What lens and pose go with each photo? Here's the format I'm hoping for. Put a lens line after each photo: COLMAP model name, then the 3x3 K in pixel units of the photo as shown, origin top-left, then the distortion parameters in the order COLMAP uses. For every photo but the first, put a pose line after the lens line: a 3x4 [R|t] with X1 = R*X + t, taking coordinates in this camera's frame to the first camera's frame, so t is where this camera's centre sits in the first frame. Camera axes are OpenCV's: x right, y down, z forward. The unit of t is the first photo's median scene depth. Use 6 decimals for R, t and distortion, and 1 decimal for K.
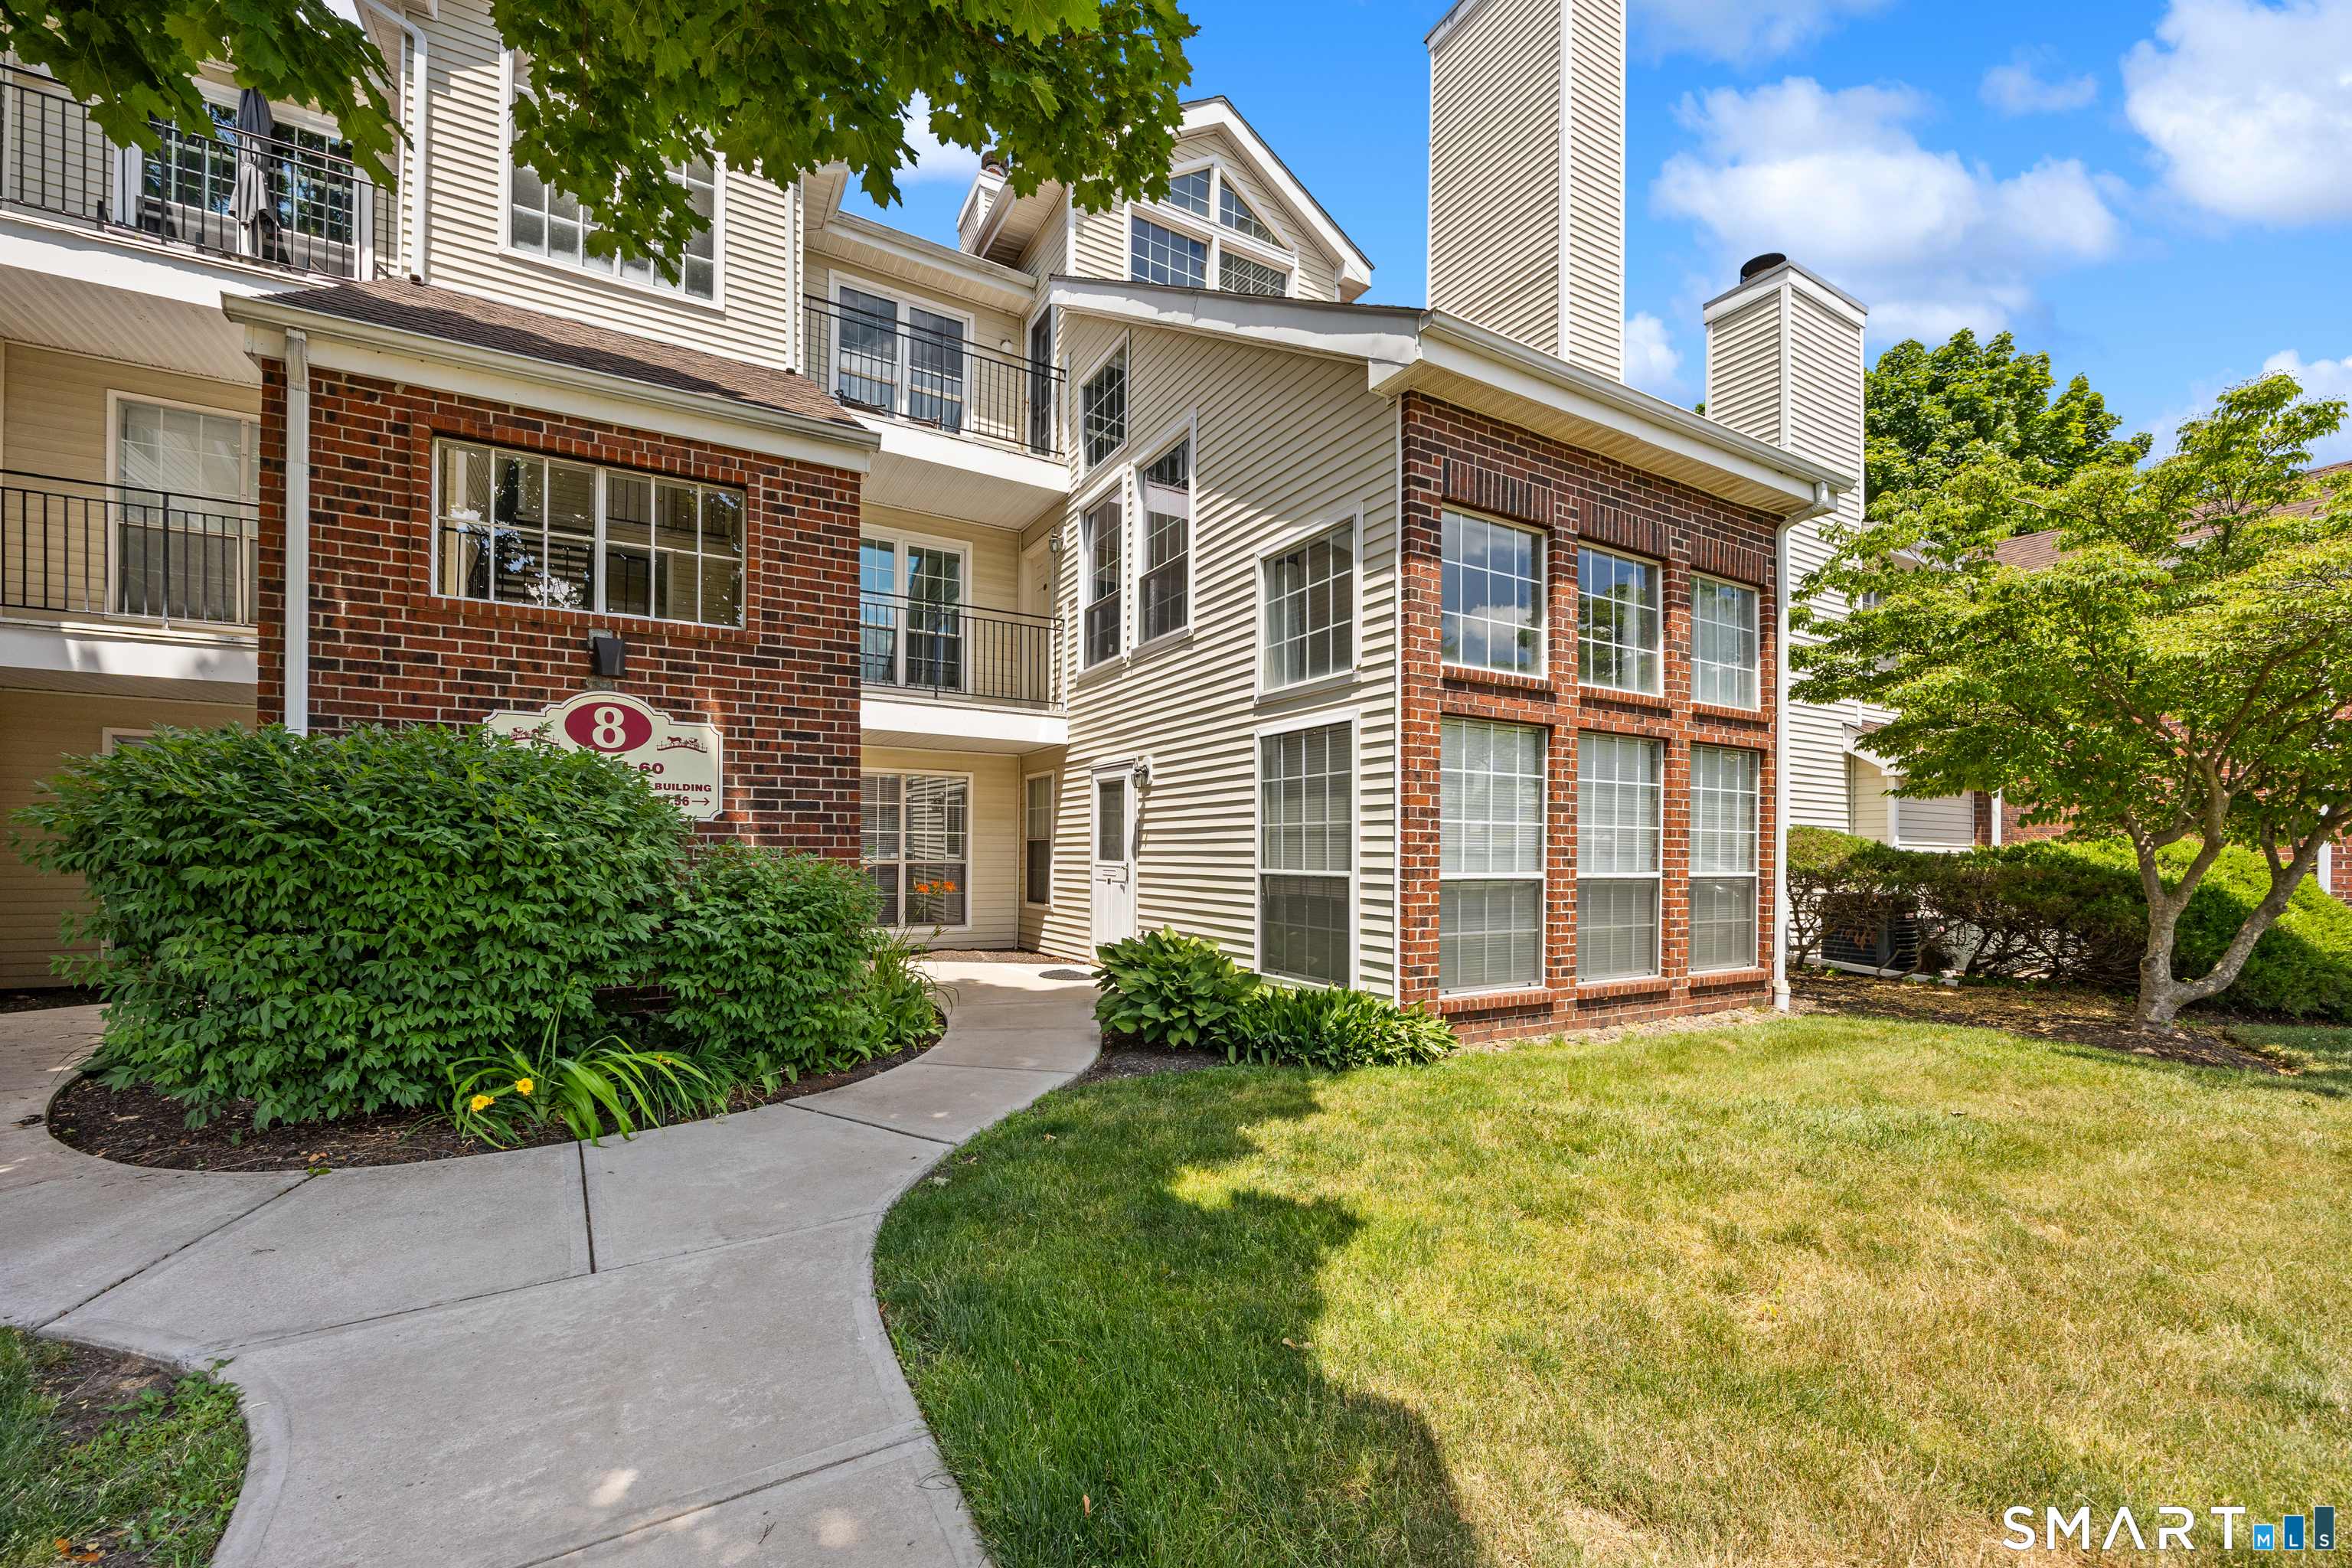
lens RADIAL K [[927.8, 0, 1177.3], [0, 927.8, 862.3], [0, 0, 1]] dist [-0.000676, 0.000005]
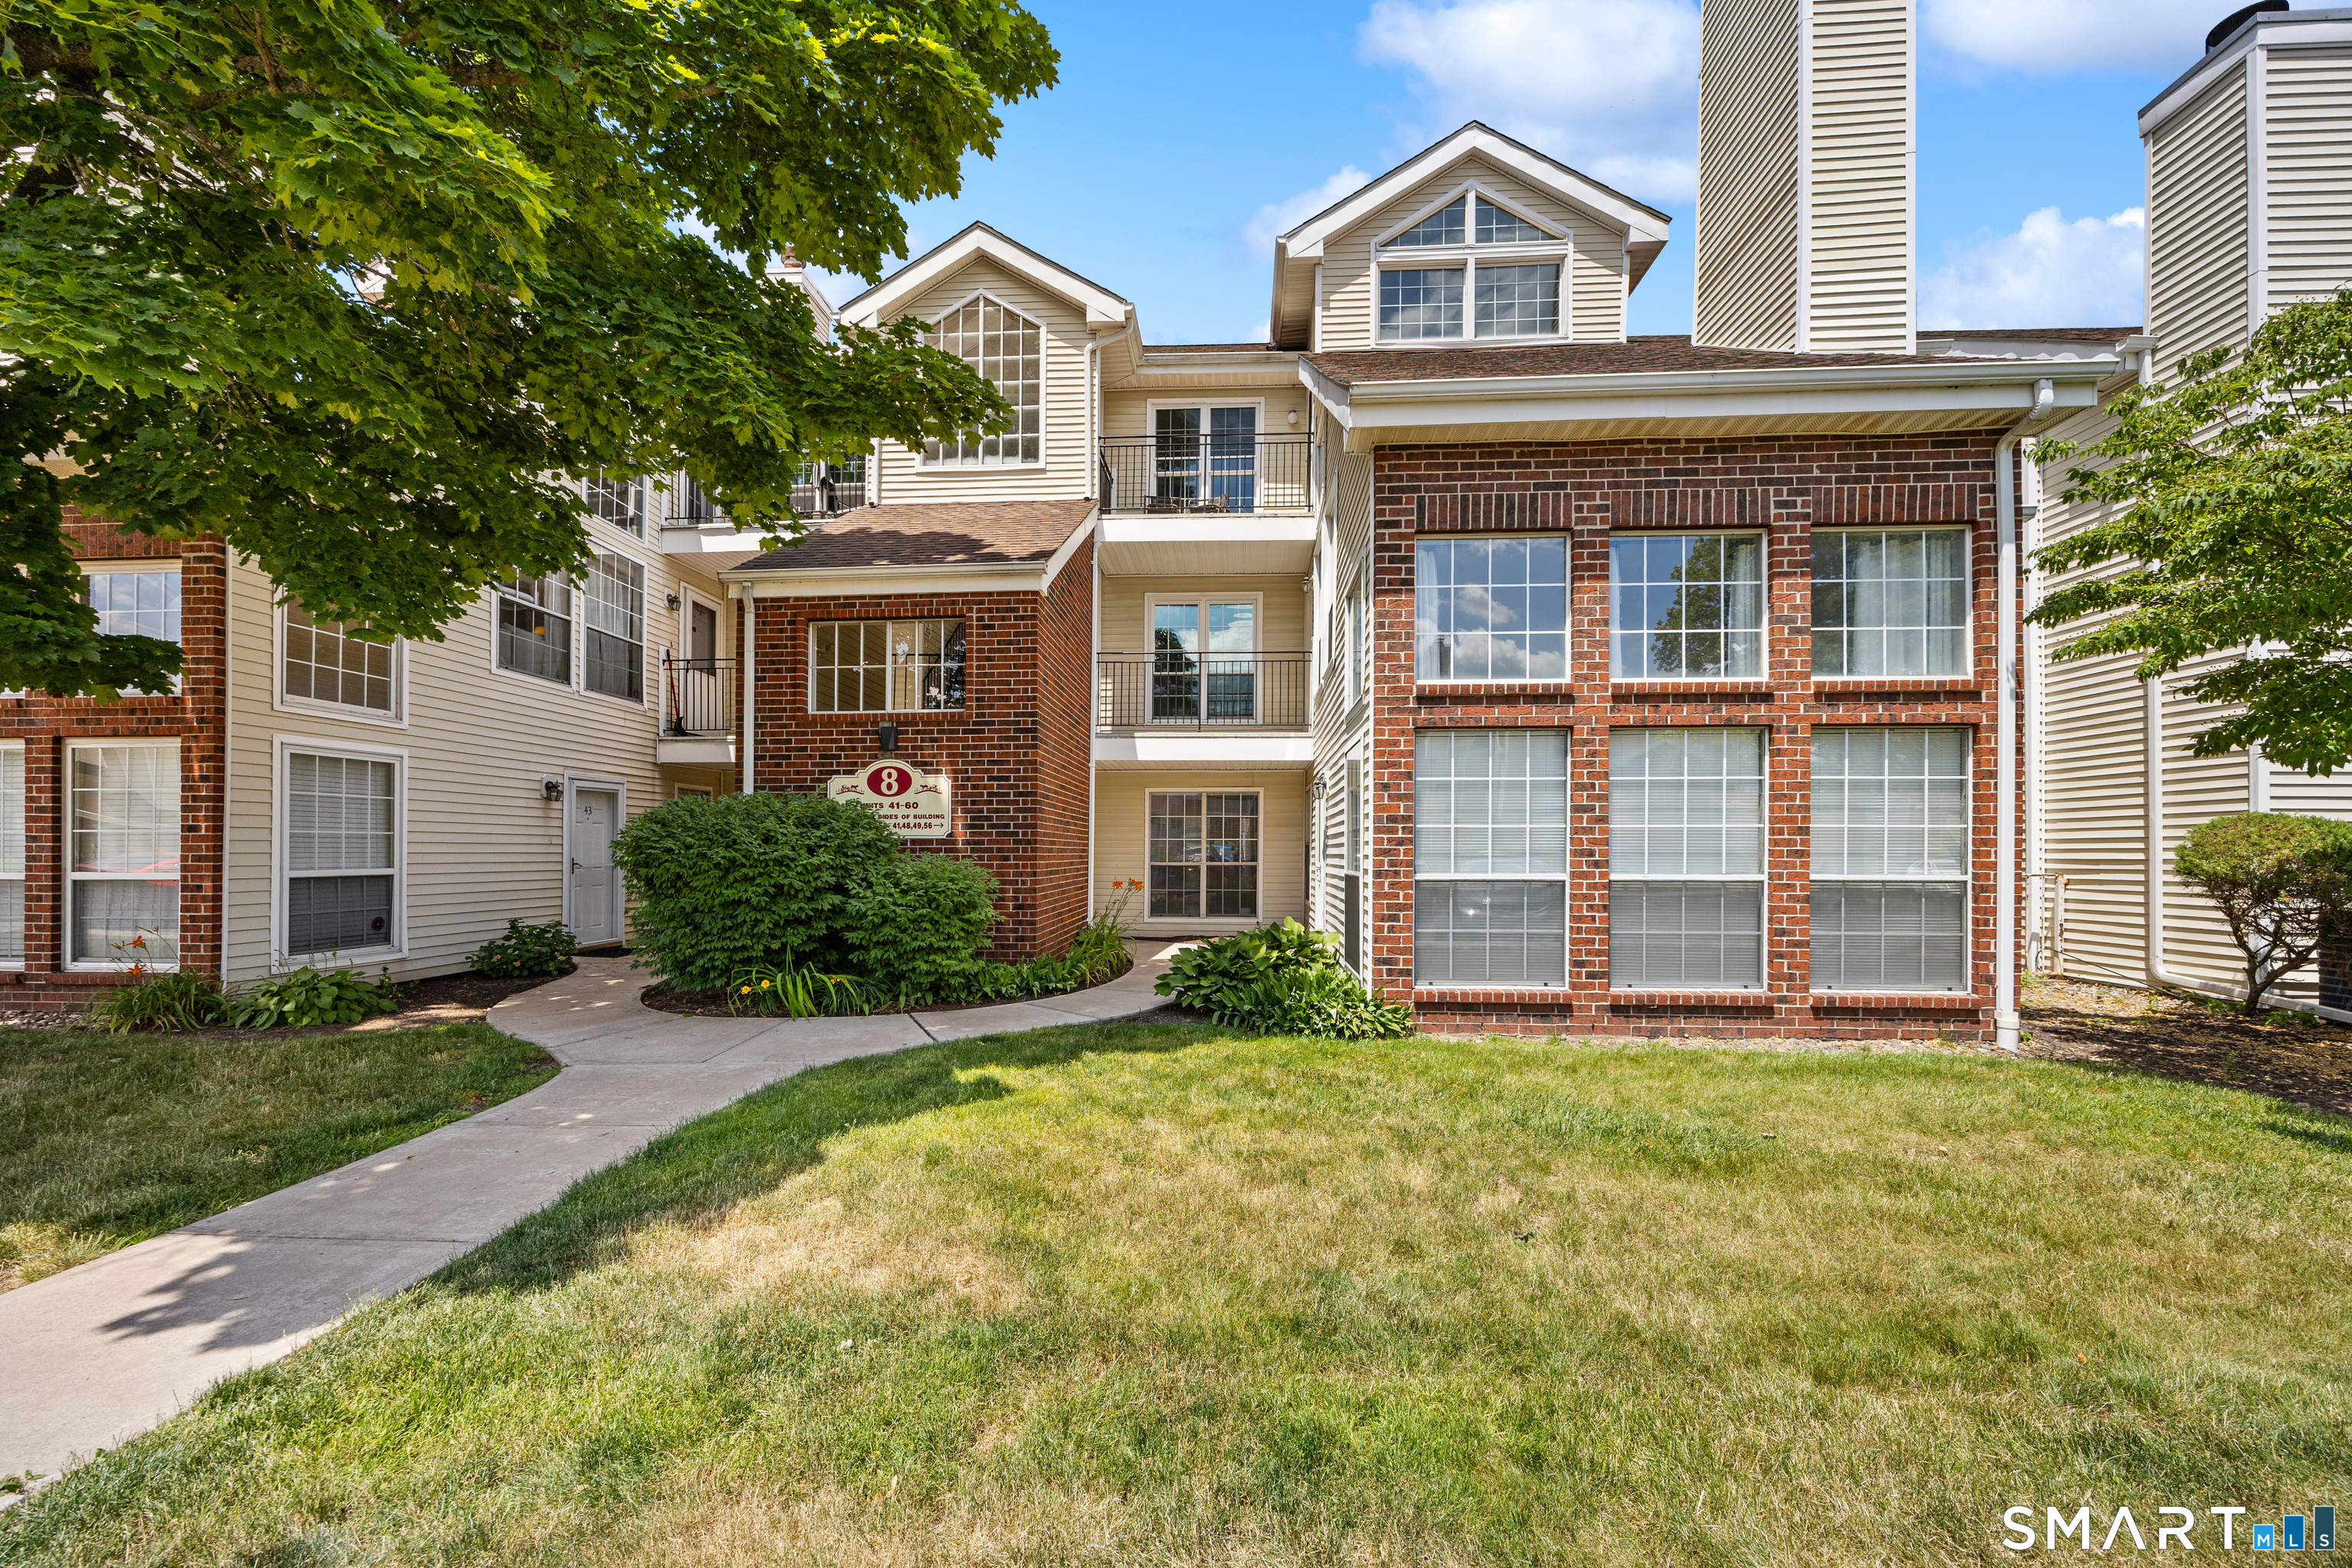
lens RADIAL K [[923.6, 0, 1174.1], [0, 923.6, 857.9], [0, 0, 1]] dist [-0.002480, -0.000588]
pose [[0.836513, -0.005482, -0.547919, 0.624849], [0.001300, 0.999967, -0.008019, 0.001253], [0.547945, 0.005996, 0.836493, -0.067967]]
